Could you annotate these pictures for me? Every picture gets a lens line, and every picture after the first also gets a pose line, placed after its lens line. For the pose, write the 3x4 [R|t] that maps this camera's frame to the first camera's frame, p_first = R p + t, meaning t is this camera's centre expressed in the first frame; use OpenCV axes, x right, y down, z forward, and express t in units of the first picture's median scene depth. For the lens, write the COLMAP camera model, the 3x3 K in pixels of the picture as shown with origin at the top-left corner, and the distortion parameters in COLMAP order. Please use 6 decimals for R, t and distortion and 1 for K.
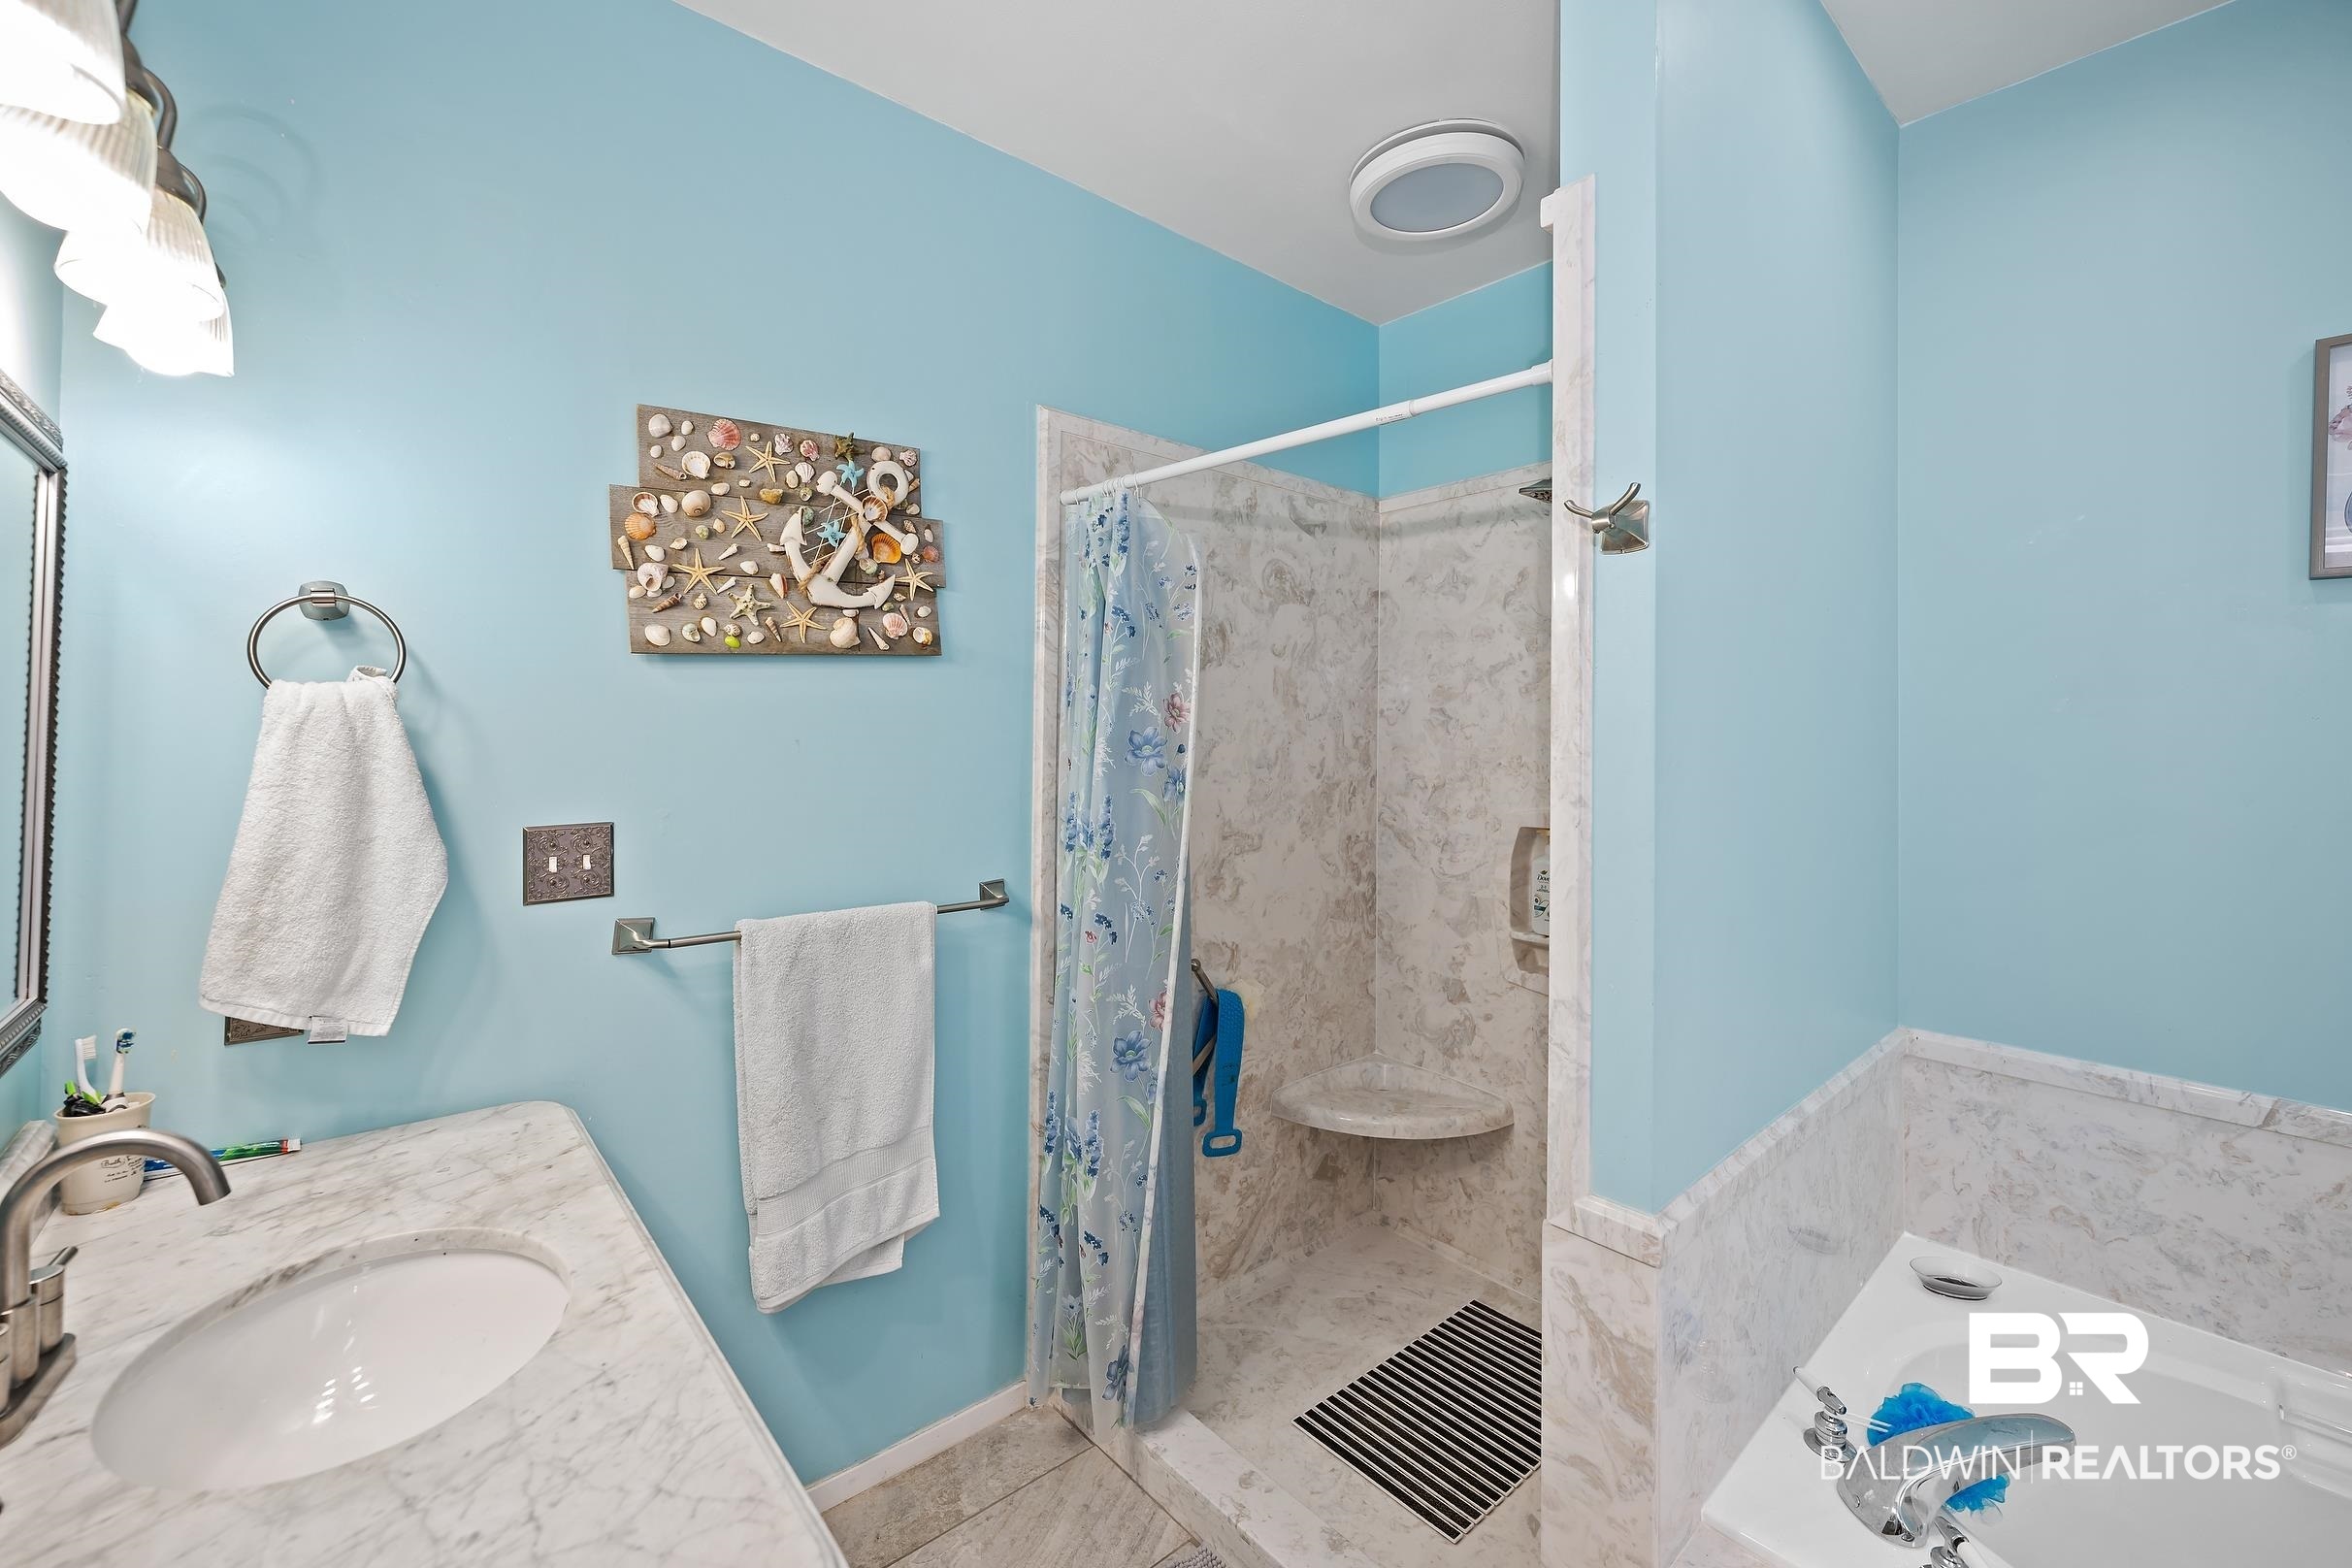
lens RADIAL K [[952.8, 0, 1195.0], [0, 952.8, 724.9], [0, 0, 1]] dist [-0.006827, 0.001279]
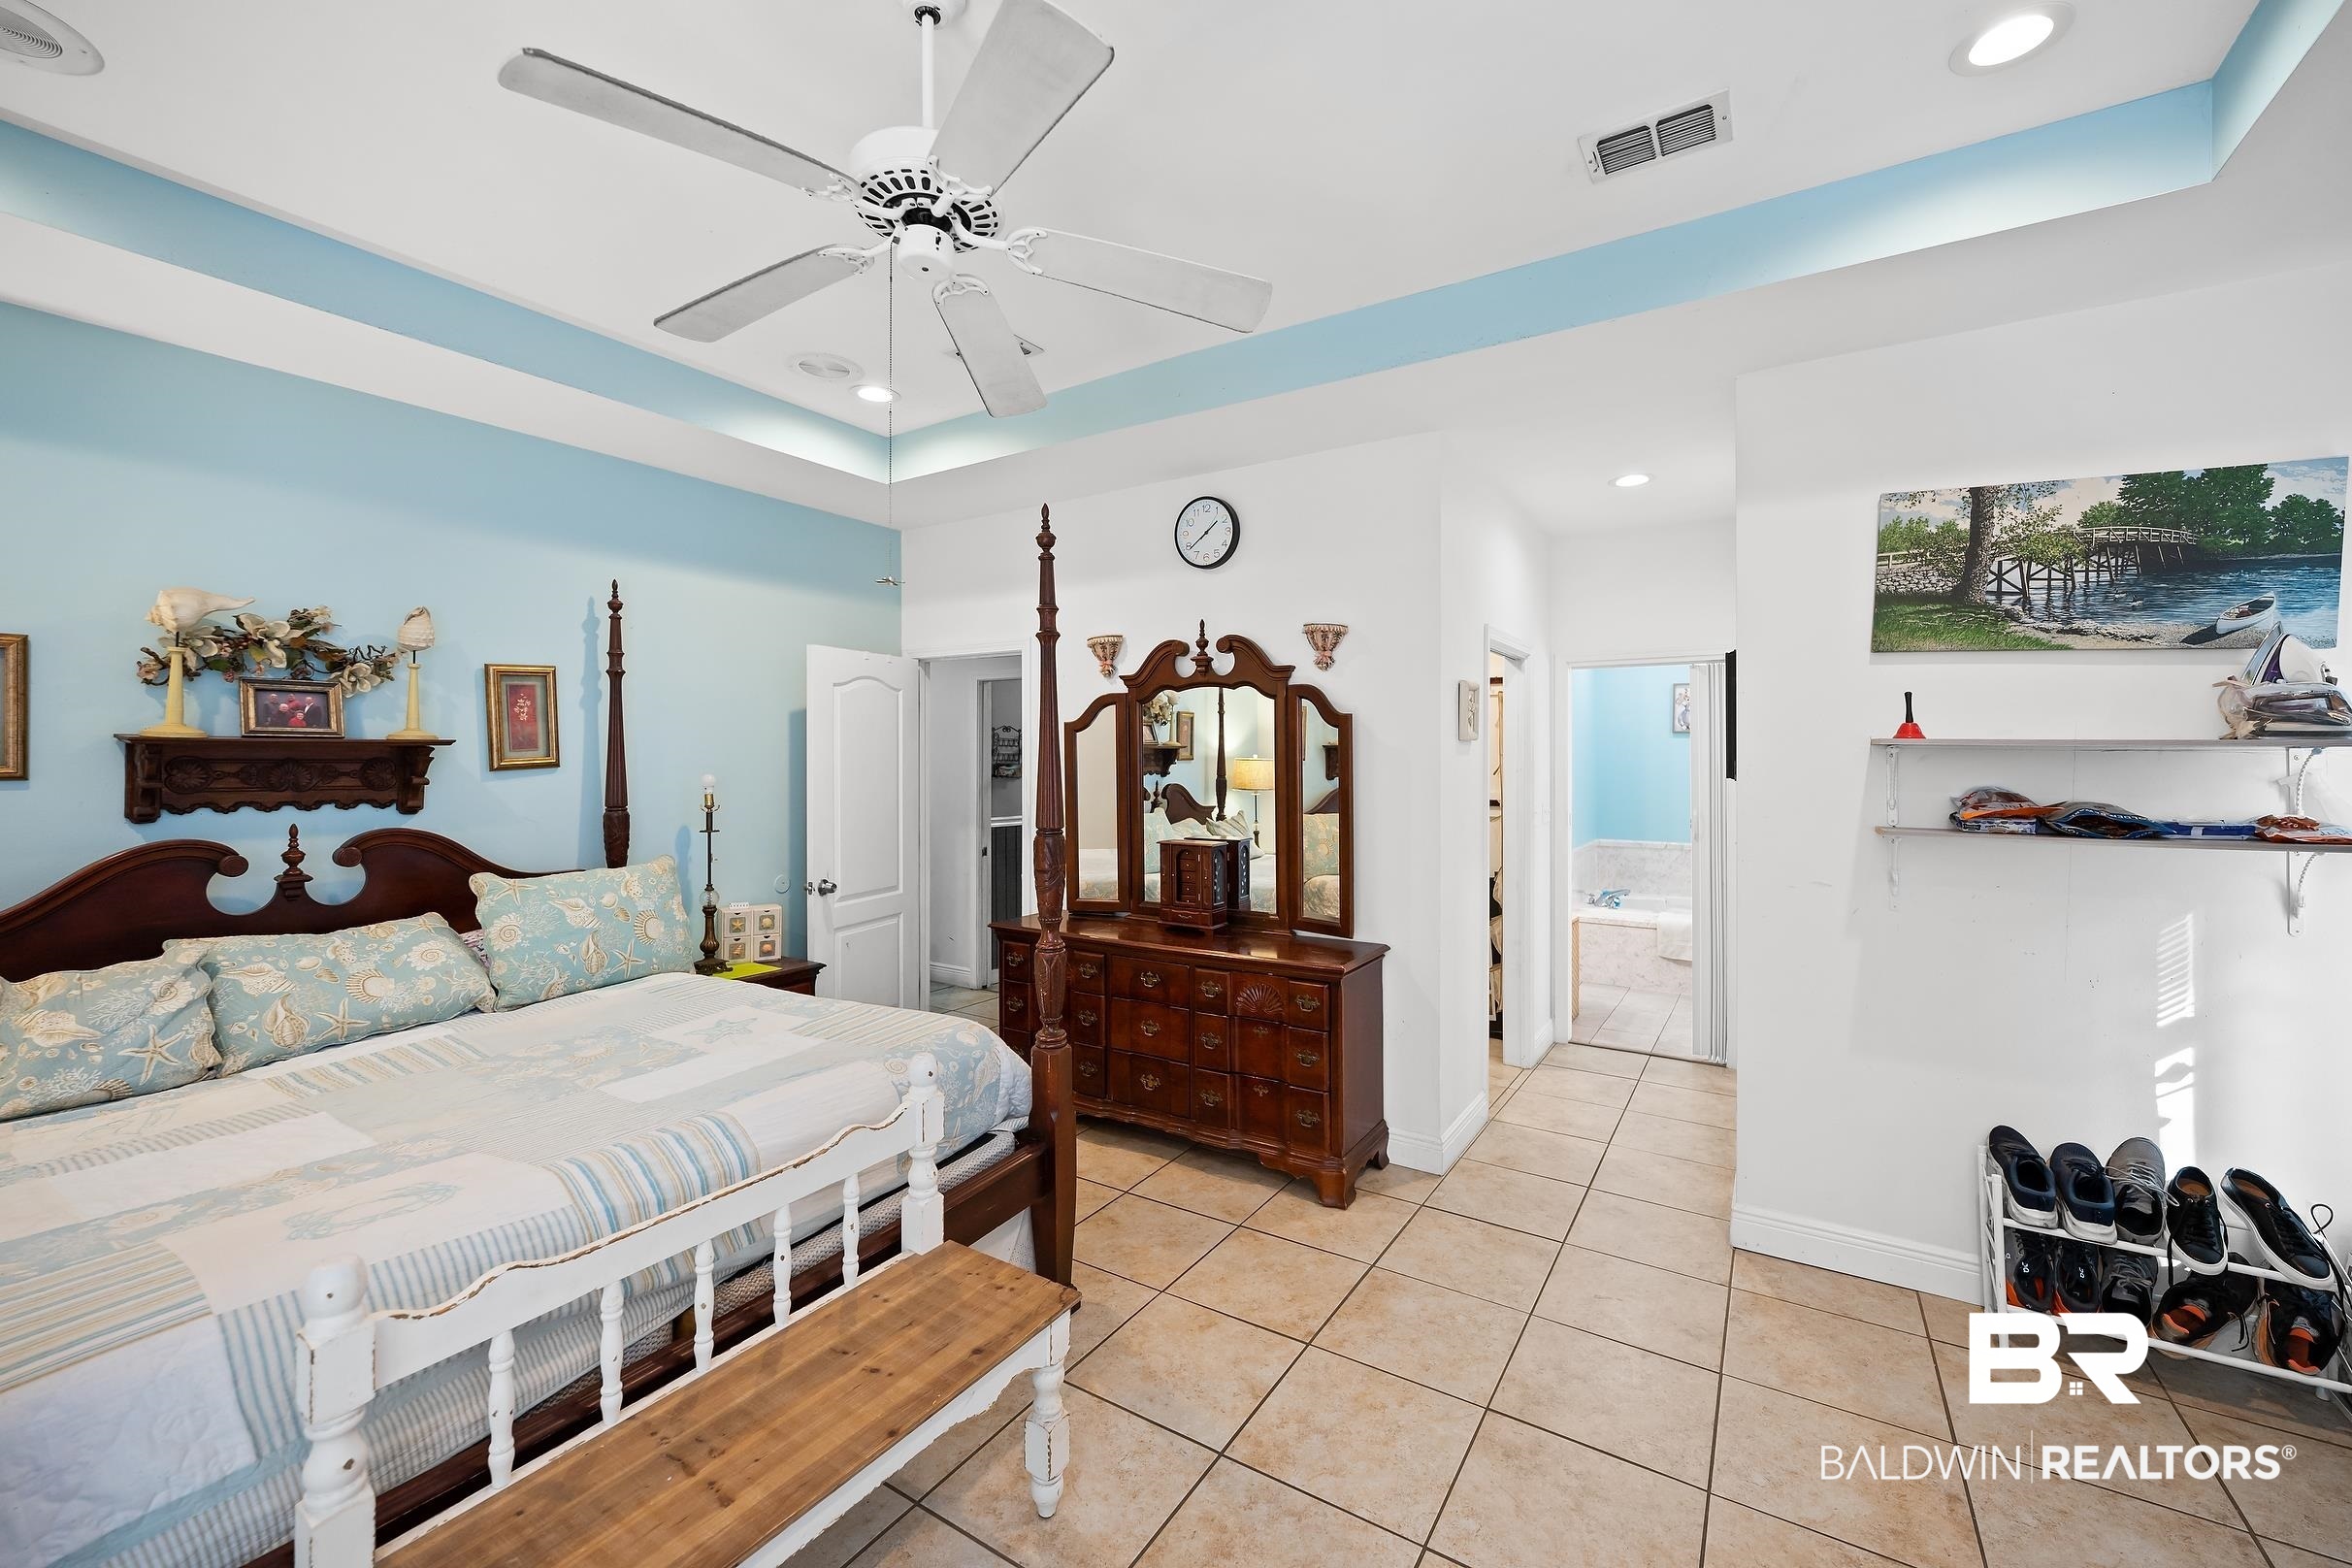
lens RADIAL K [[952.8, 0, 1175.9], [0, 952.8, 763.0], [0, 0, 1]] dist [-0.006827, 0.001279]
pose [[0.961999, -0.014970, 0.272644, -1.995912], [0.011331, 0.999825, 0.014917, -0.080136], [-0.272819, -0.011261, 0.961999, -2.305720]]
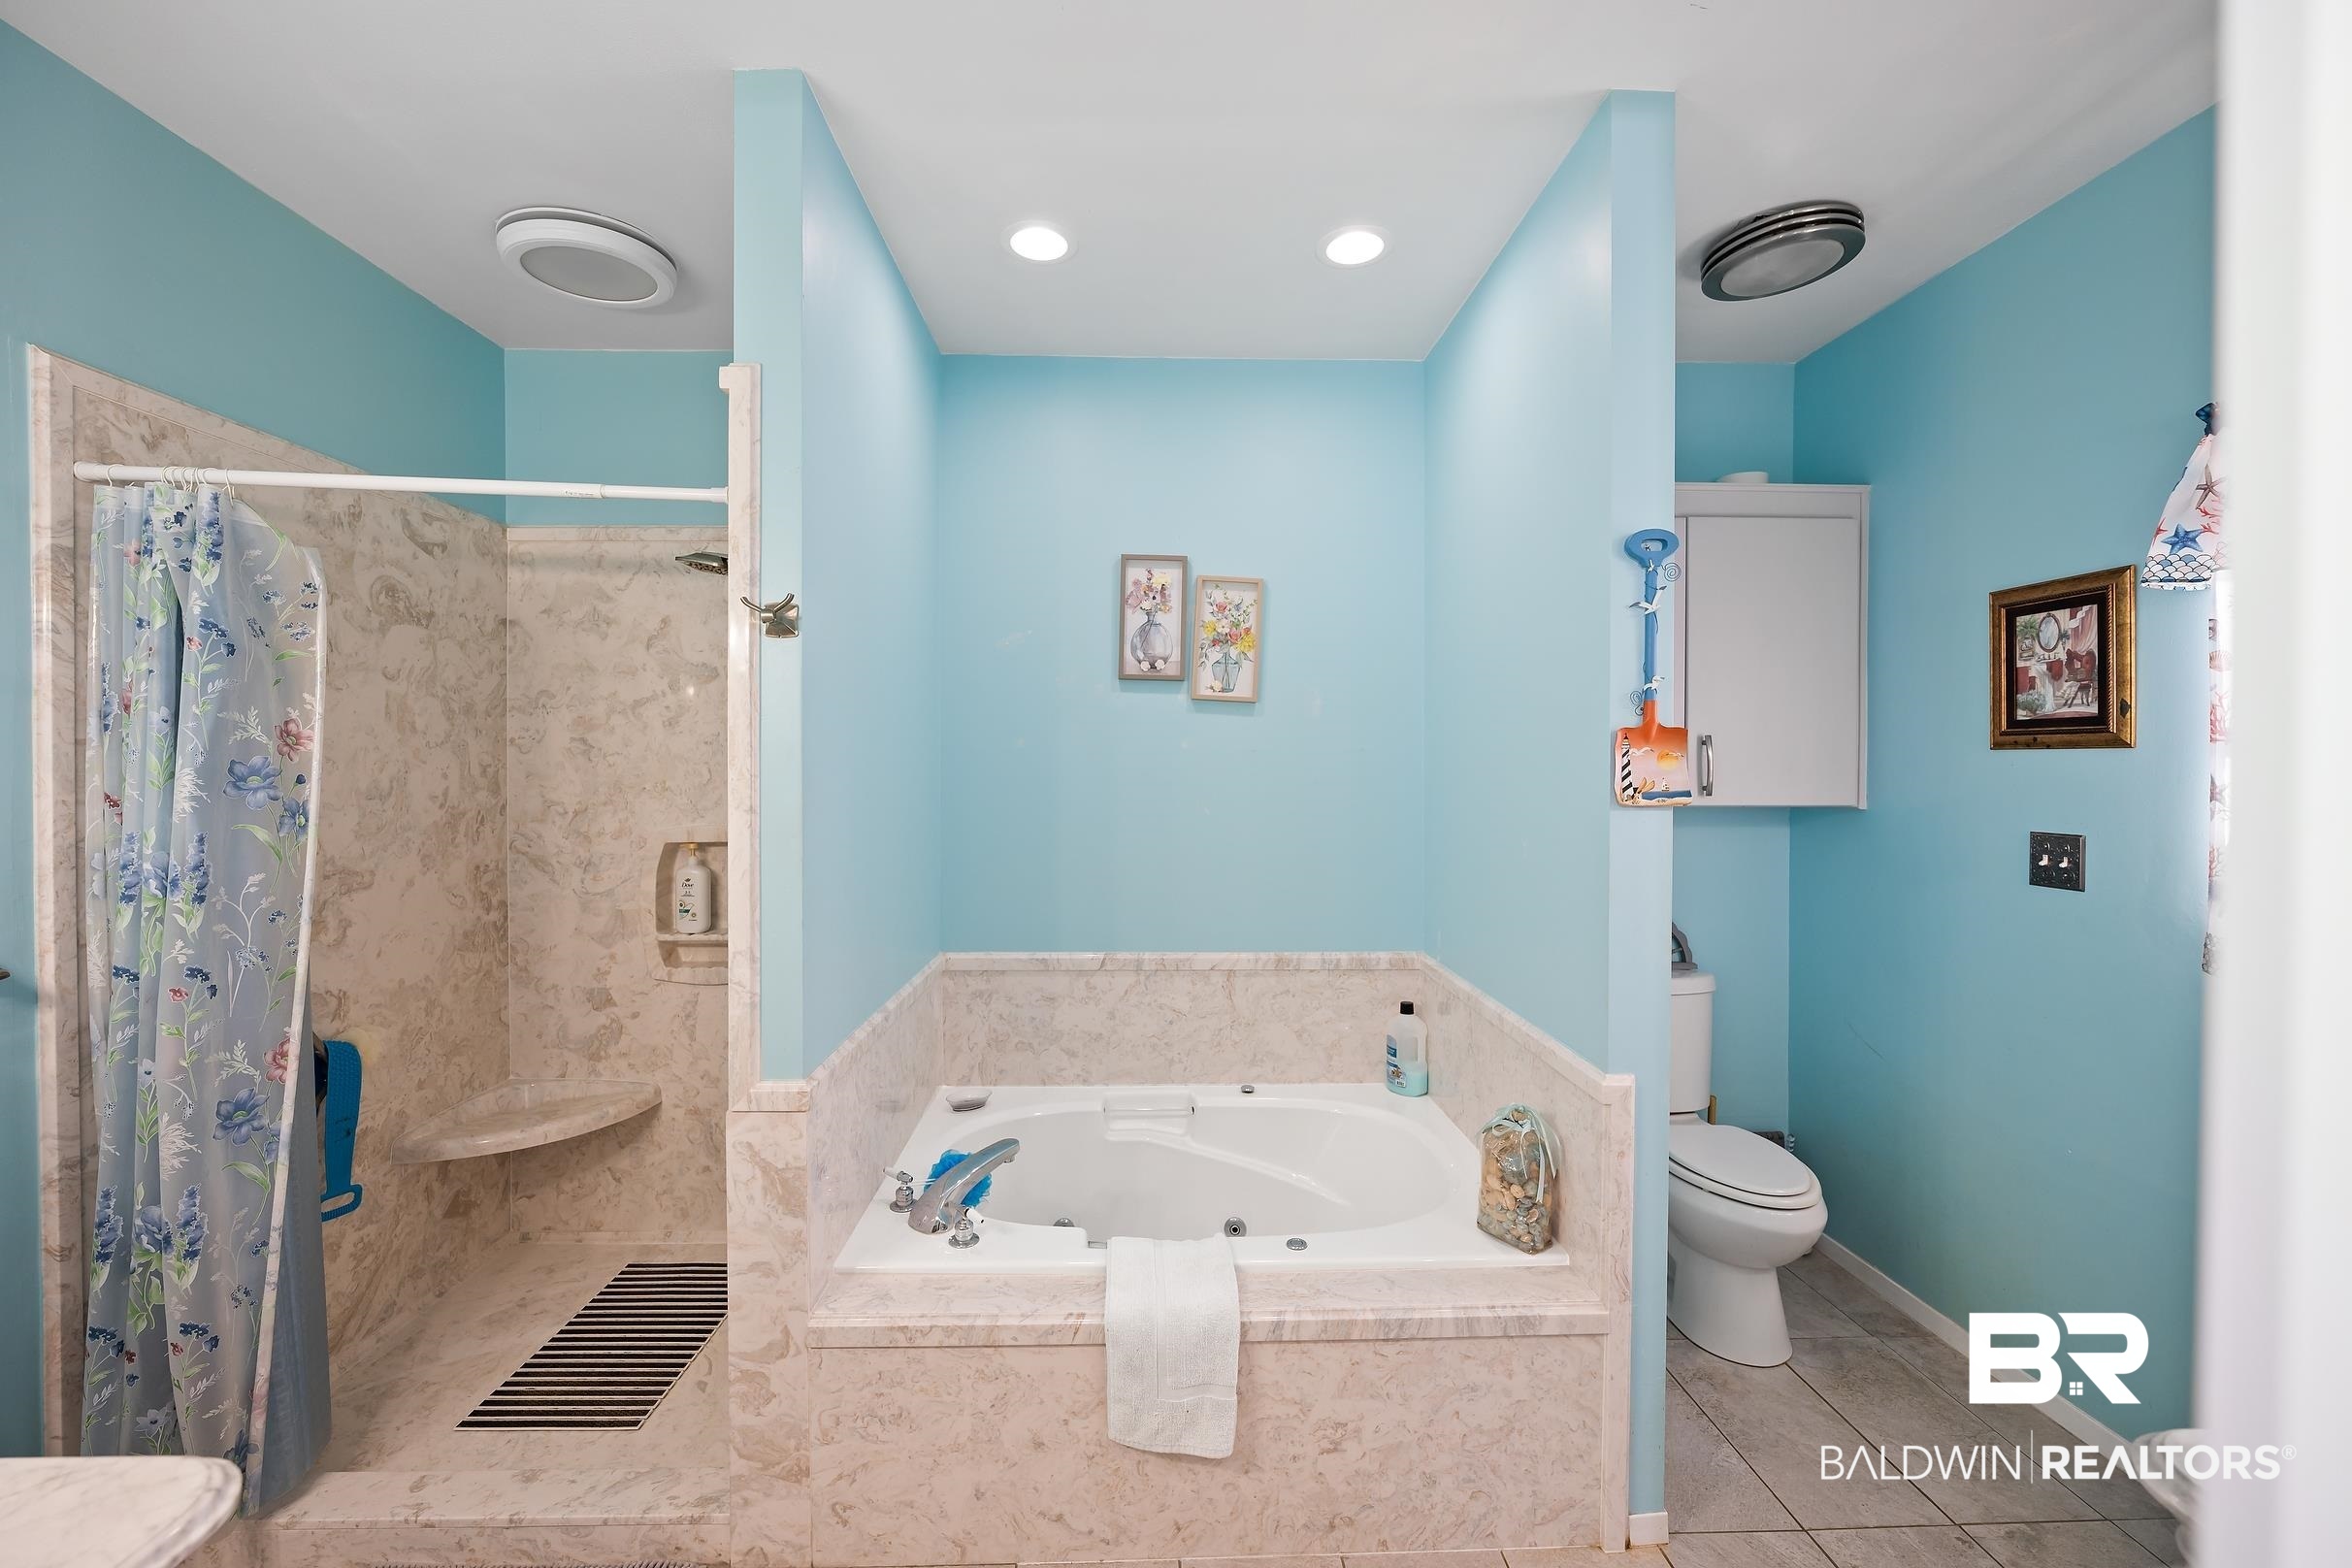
lens RADIAL K [[952.8, 0, 1169.6], [0, 952.8, 771.6], [0, 0, 1]] dist [-0.006827, 0.001279]
pose [[0.643199, -0.012166, 0.765603, -0.182241], [-0.004078, 0.999805, 0.019314, -0.003881], [-0.765688, -0.015545, 0.643024, -0.253753]]
